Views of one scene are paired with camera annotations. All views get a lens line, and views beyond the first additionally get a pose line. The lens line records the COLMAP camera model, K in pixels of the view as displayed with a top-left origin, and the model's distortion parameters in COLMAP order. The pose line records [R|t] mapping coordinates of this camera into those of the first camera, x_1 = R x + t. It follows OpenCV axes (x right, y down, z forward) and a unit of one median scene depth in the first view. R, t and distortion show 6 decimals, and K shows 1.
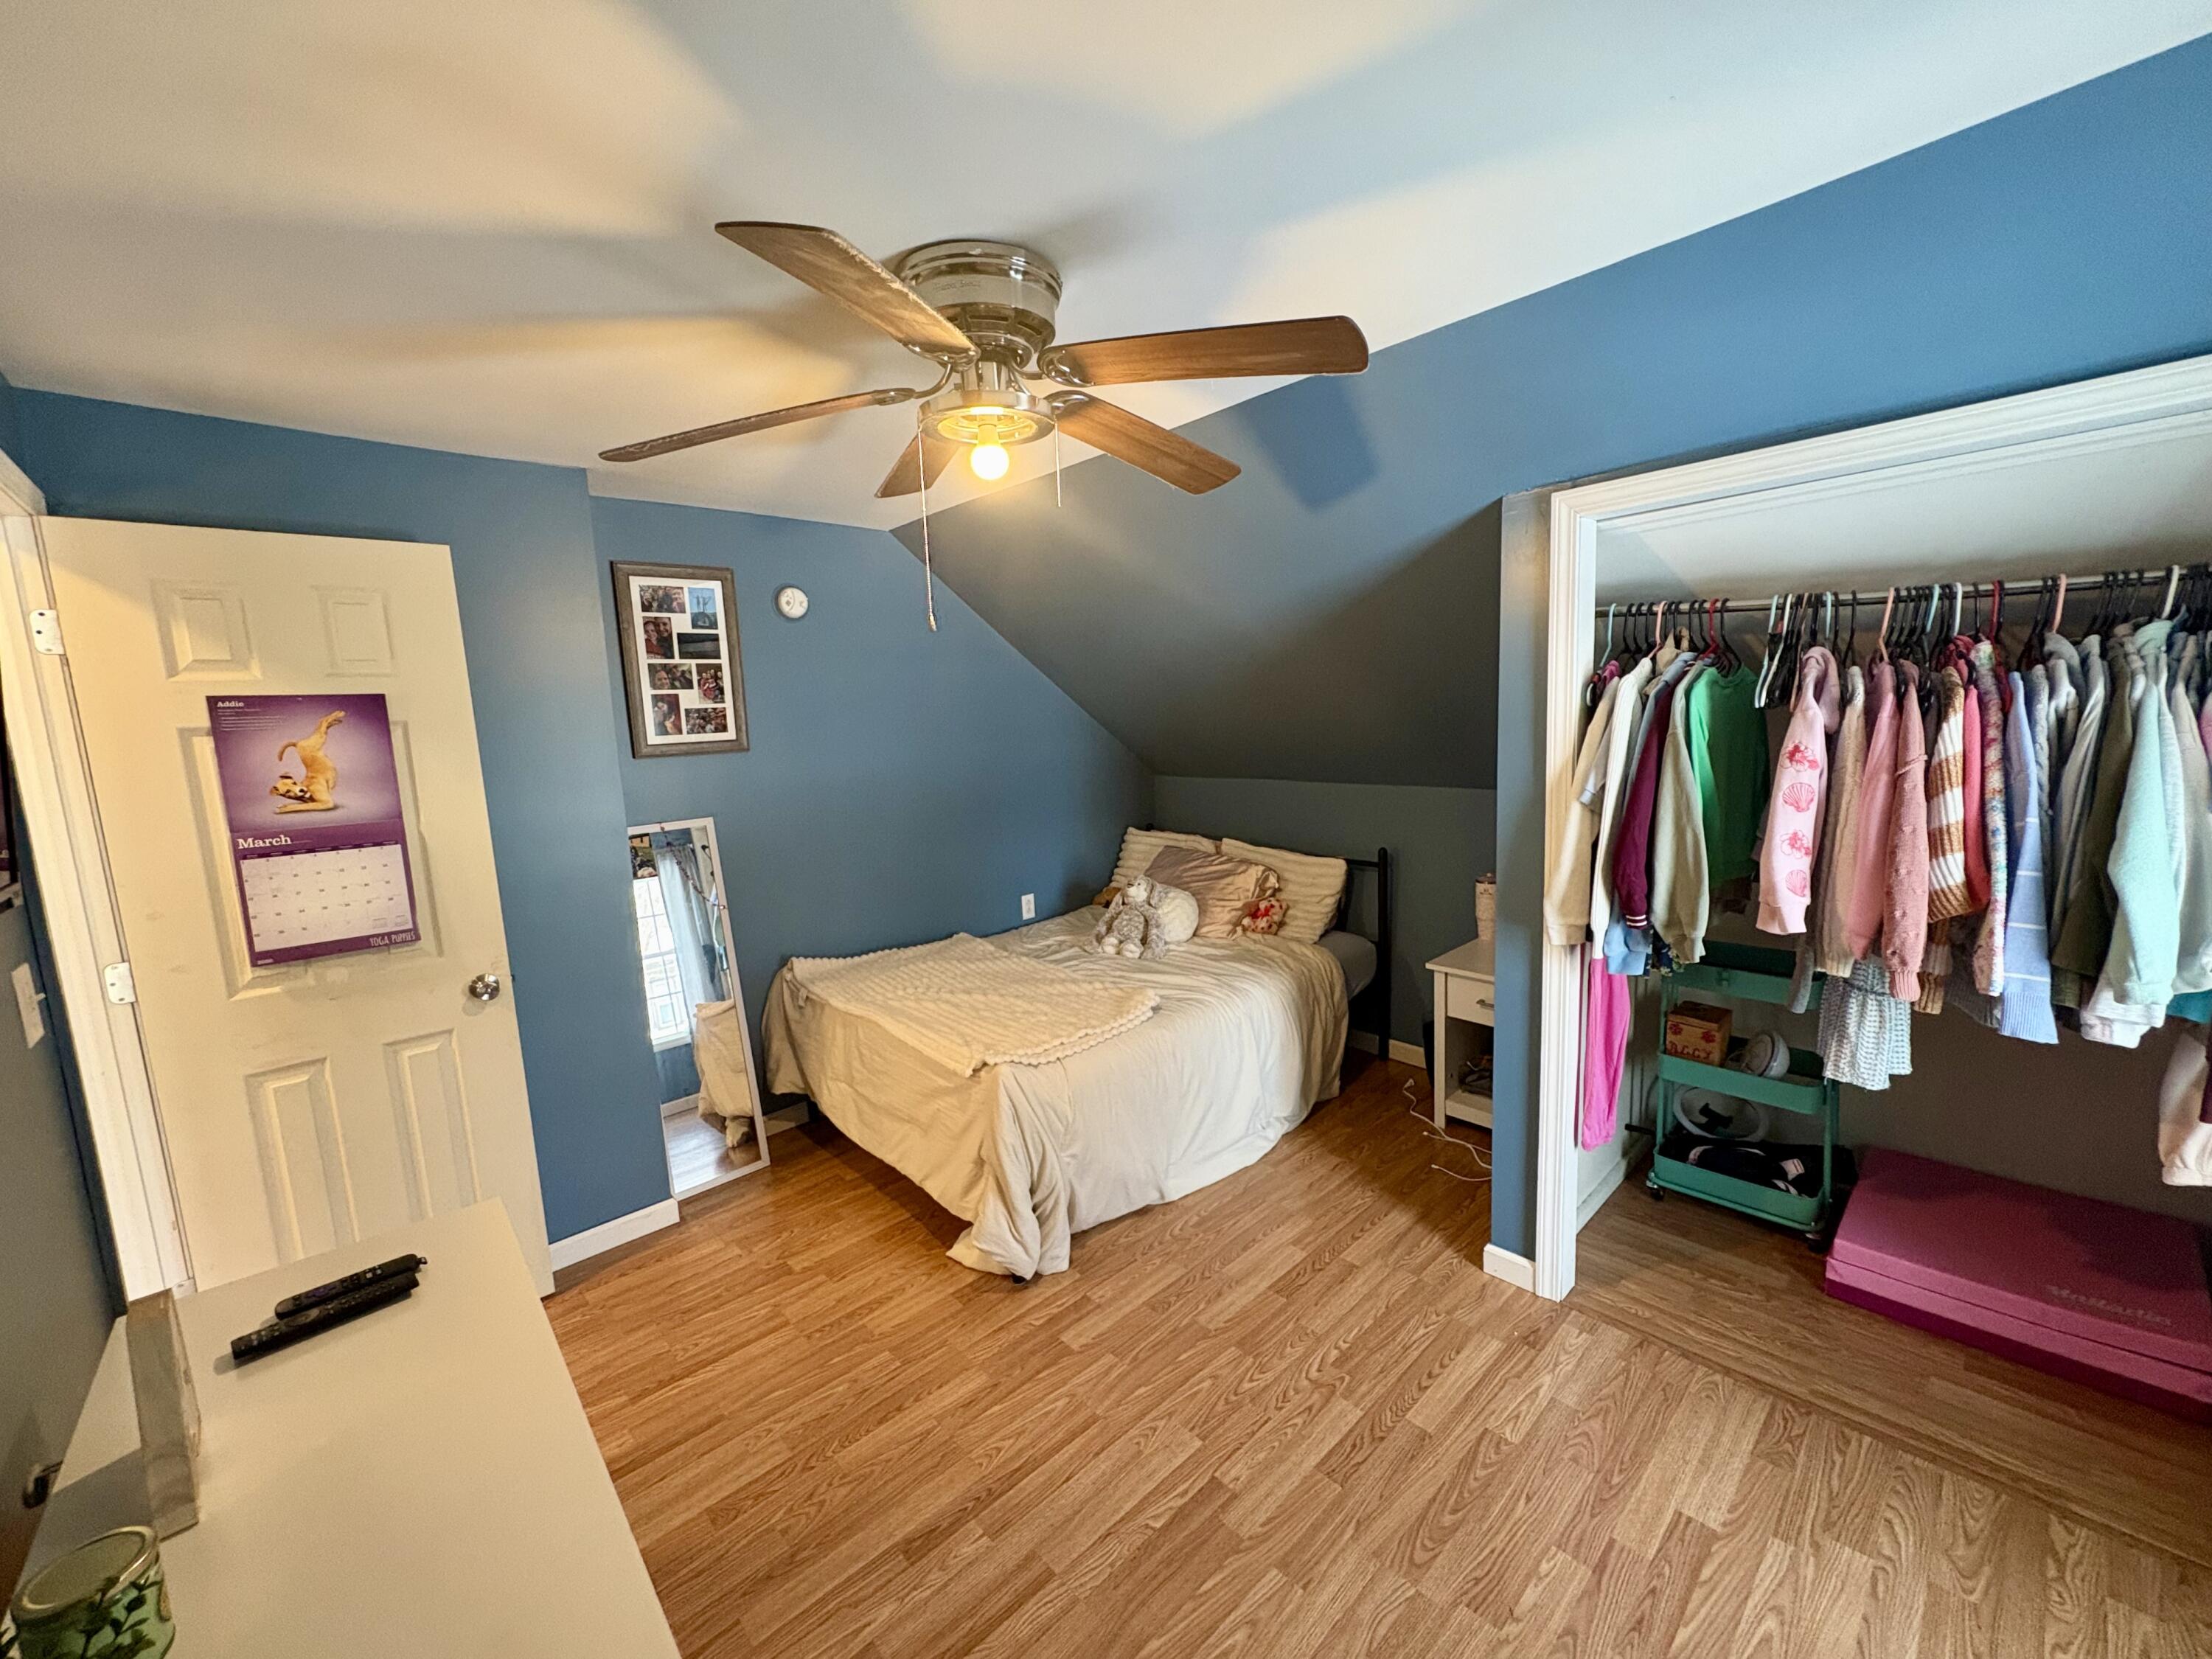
lens RADIAL K [[873.6, 0, 1103.0], [0, 873.6, 829.0], [0, 0, 1]] dist [0.000660, 0.000348]
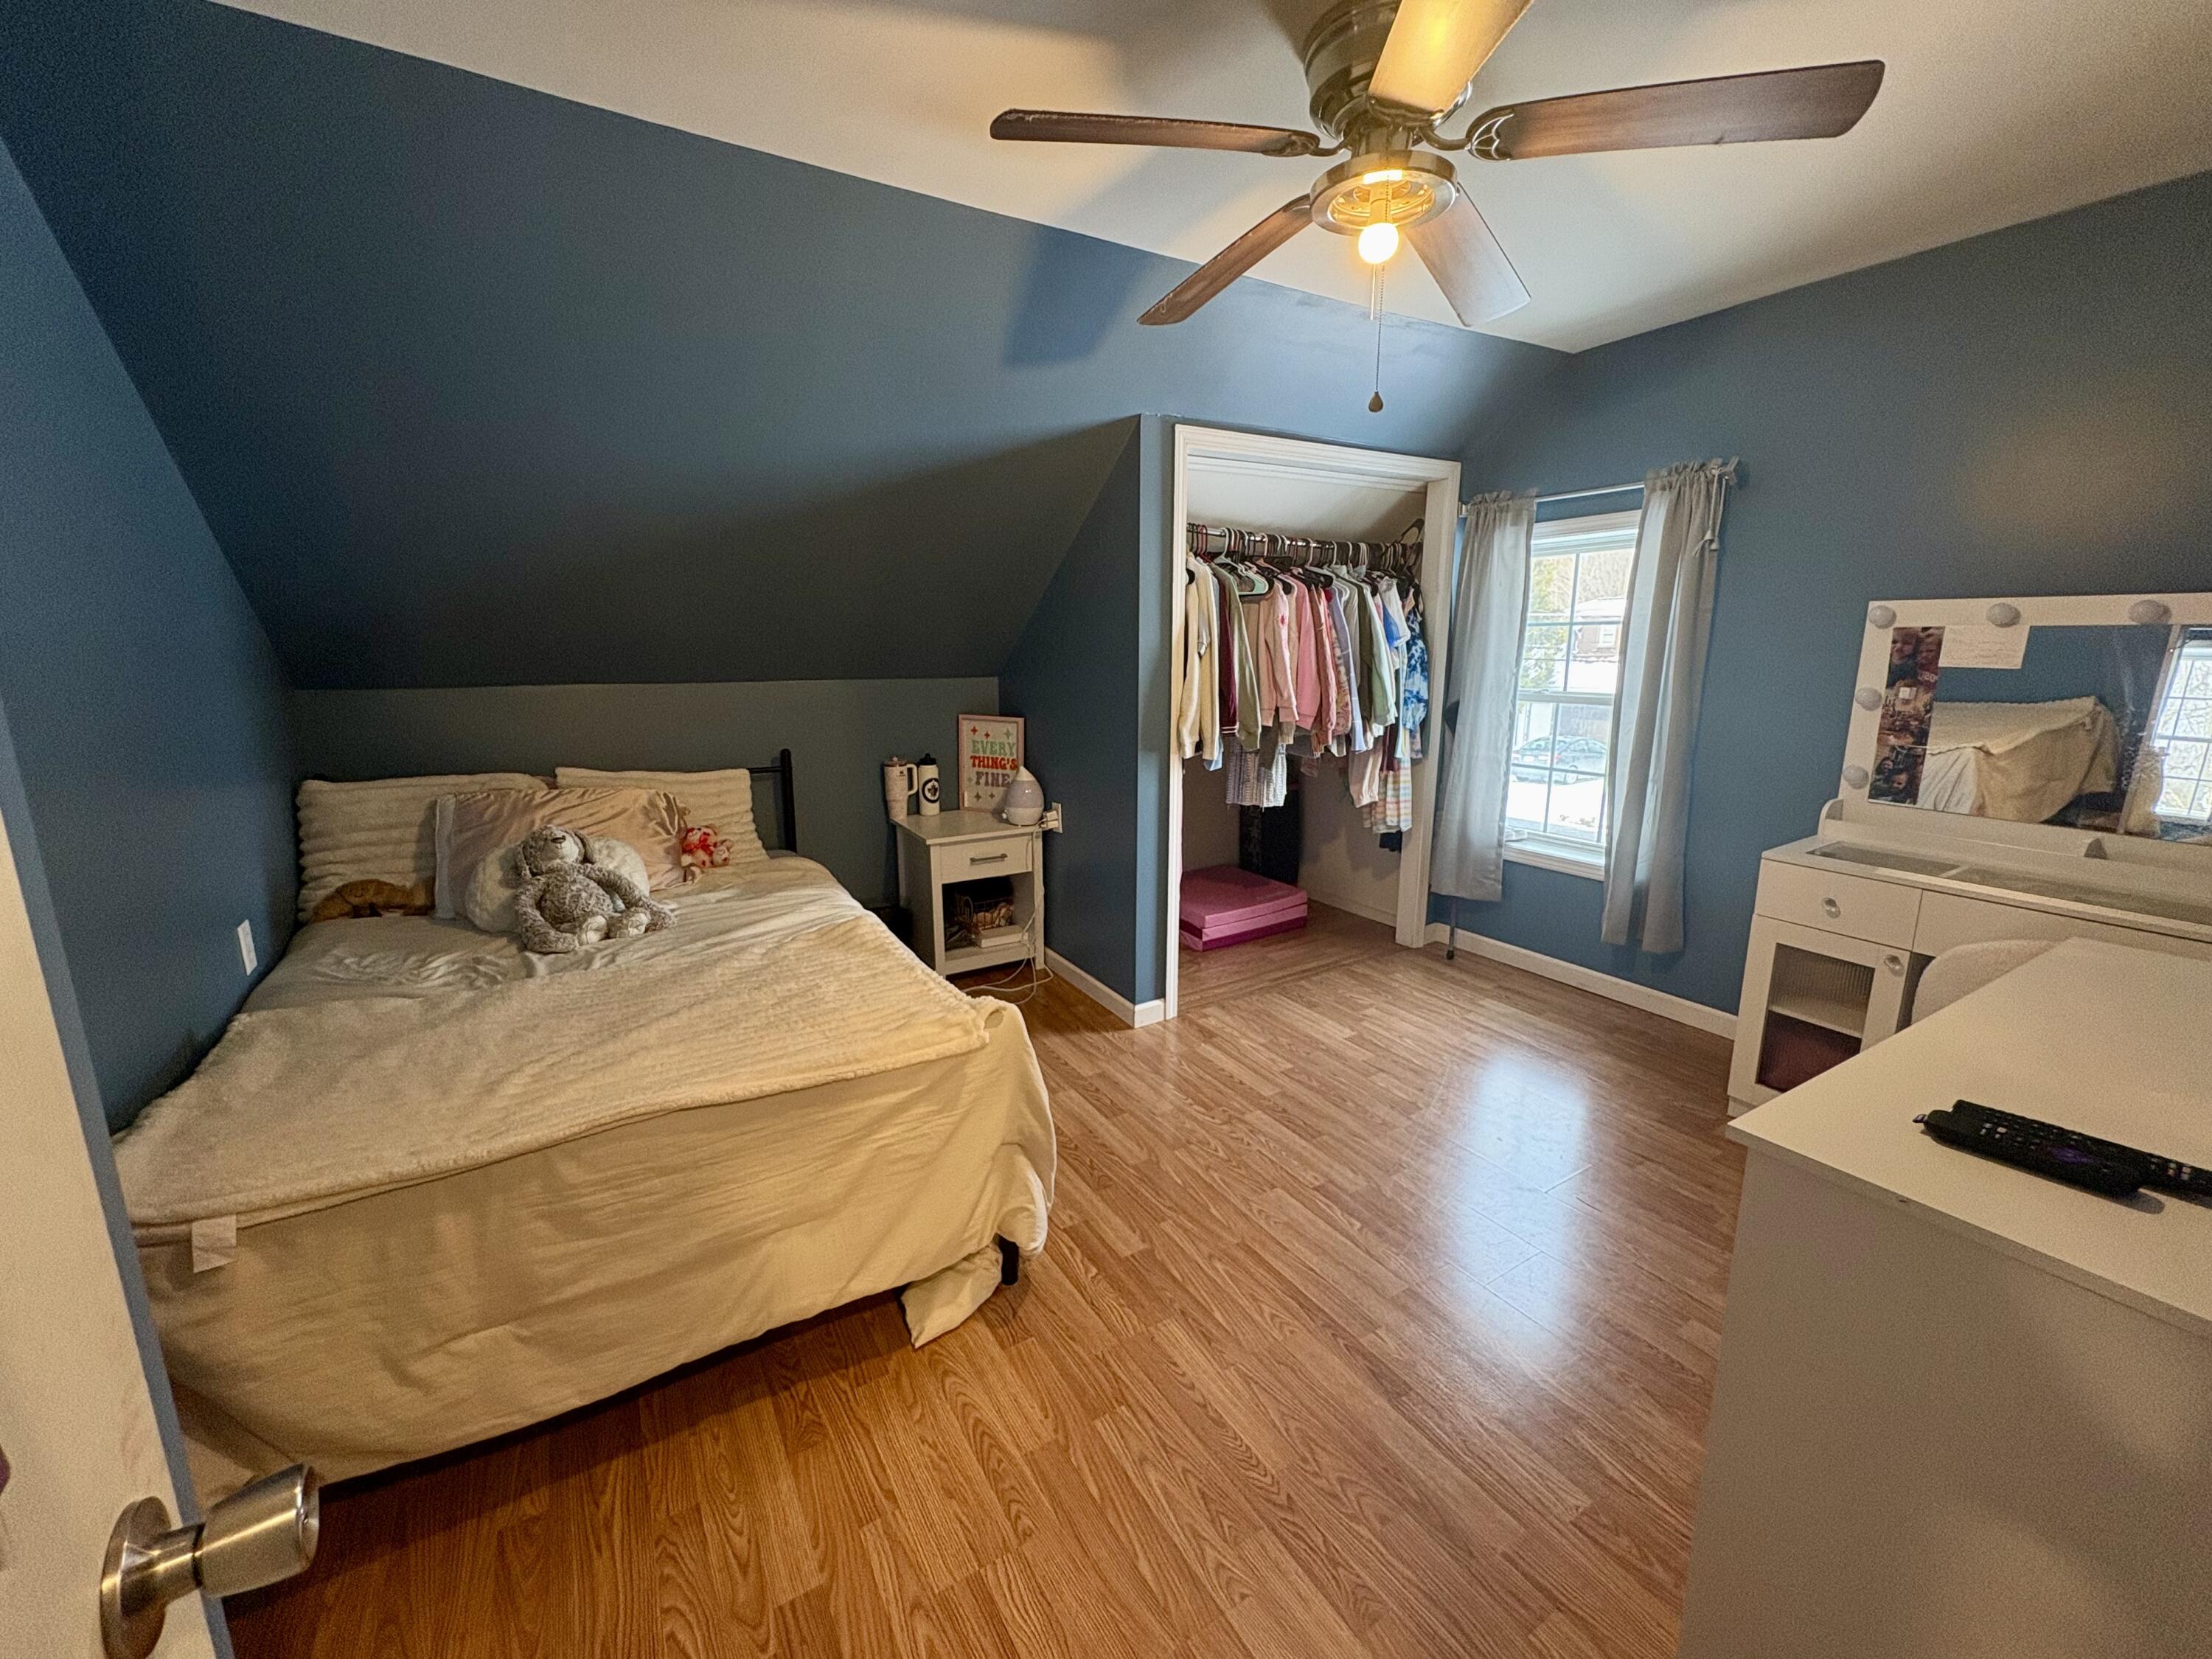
lens RADIAL K [[880.6, 0, 1107.0], [0, 880.6, 828.4], [0, 0, 1]] dist [-0.000777, 0.000463]
pose [[0.188860, -0.158613, 0.969110, -0.928706], [0.120883, 0.983119, 0.137348, 0.031316], [-0.974535, 0.091209, 0.204845, 0.866662]]
